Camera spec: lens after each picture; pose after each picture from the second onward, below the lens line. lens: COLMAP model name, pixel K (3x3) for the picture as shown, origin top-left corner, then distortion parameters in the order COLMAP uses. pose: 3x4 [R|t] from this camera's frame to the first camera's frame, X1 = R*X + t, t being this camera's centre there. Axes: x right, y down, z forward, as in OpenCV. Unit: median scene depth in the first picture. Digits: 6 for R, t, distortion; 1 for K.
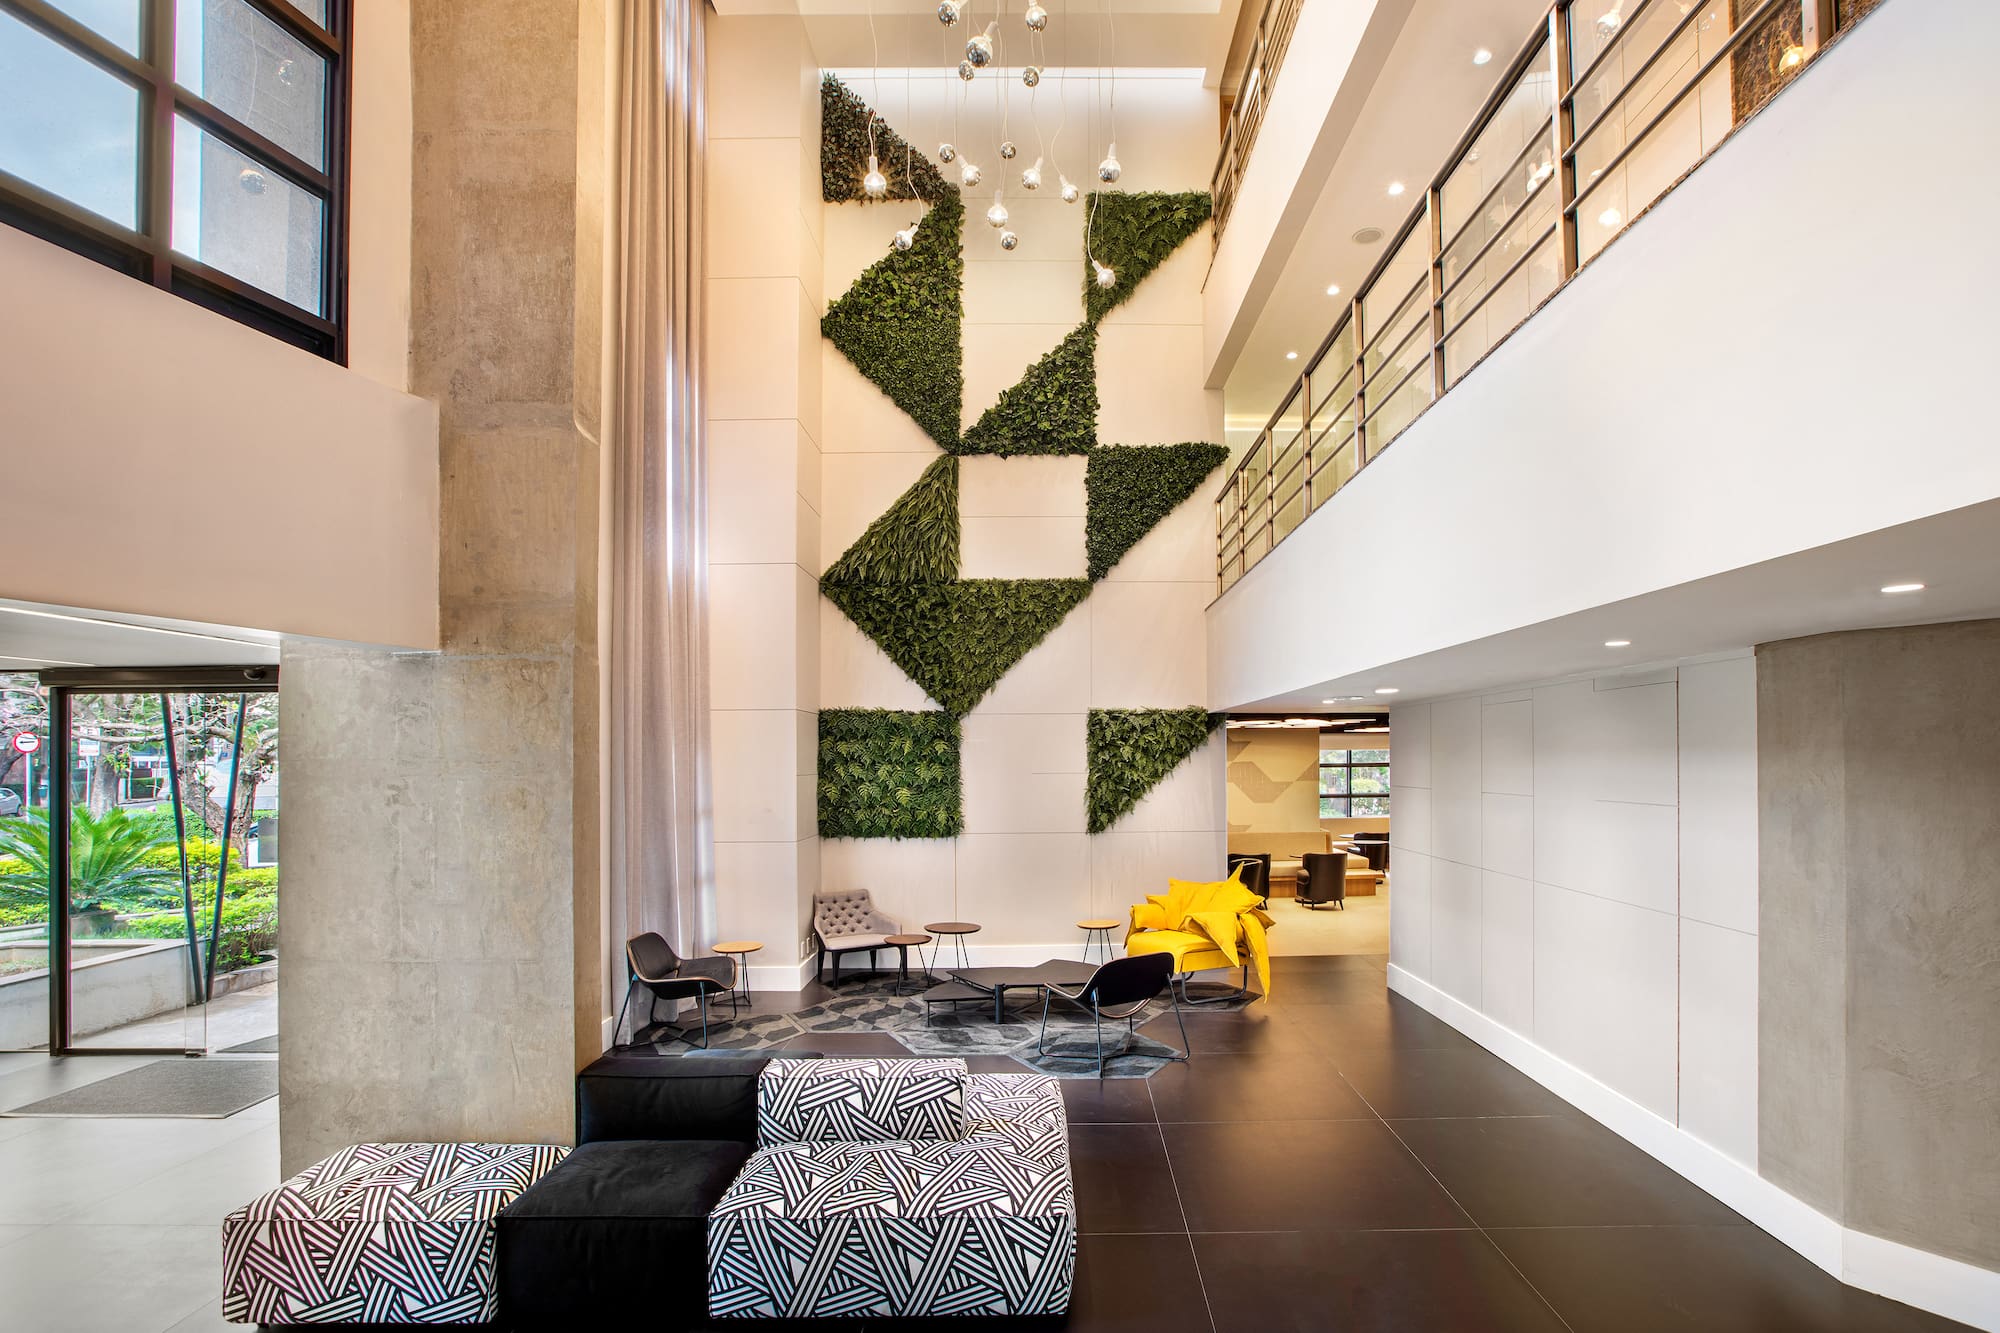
lens RADIAL K [[997.7, 0, 1104.5], [0, 997.7, 774.1], [0, 0, 1]] dist [-0.032829, 0.004071]
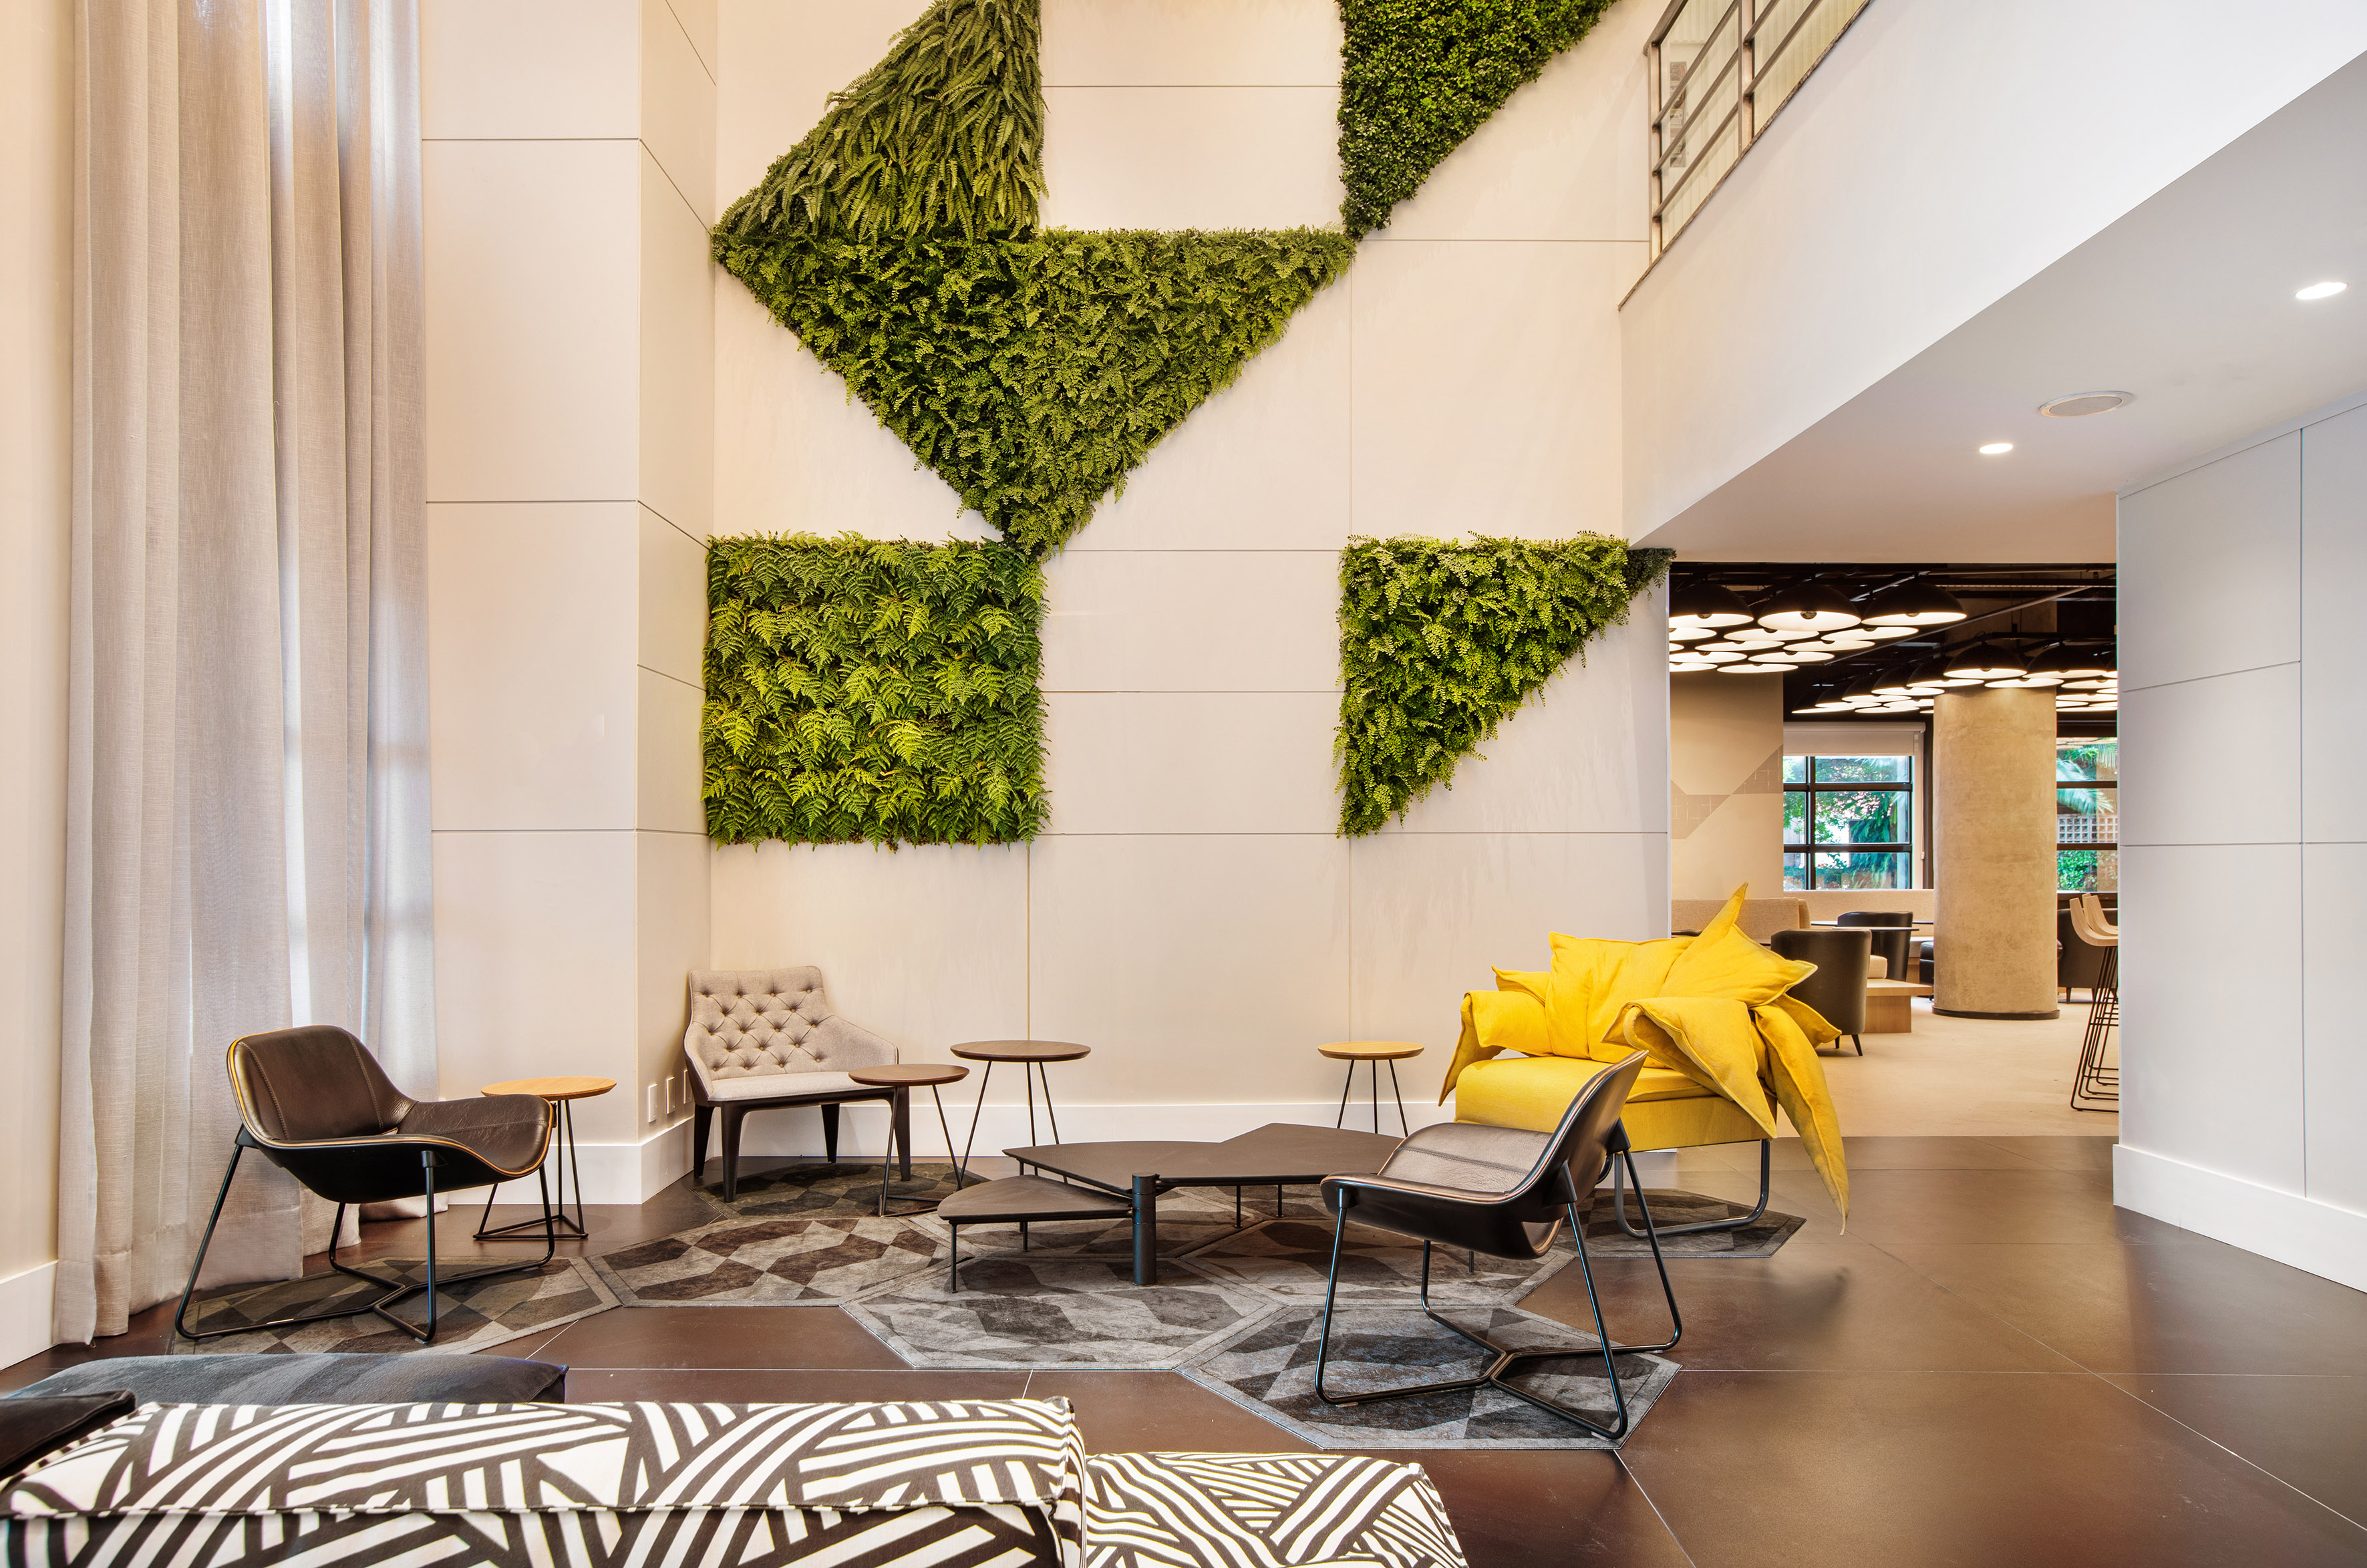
lens RADIAL K [[1640.9, 0, 1231.0], [0, 1640.9, 834.3], [0, 0, 1]] dist [0.001009, -0.001375]
pose [[0.999685, 0.000760, -0.025082, -0.047735], [-0.001655, 0.999361, -0.035700, 0.086775], [0.025038, 0.035730, 0.999048, 0.316540]]
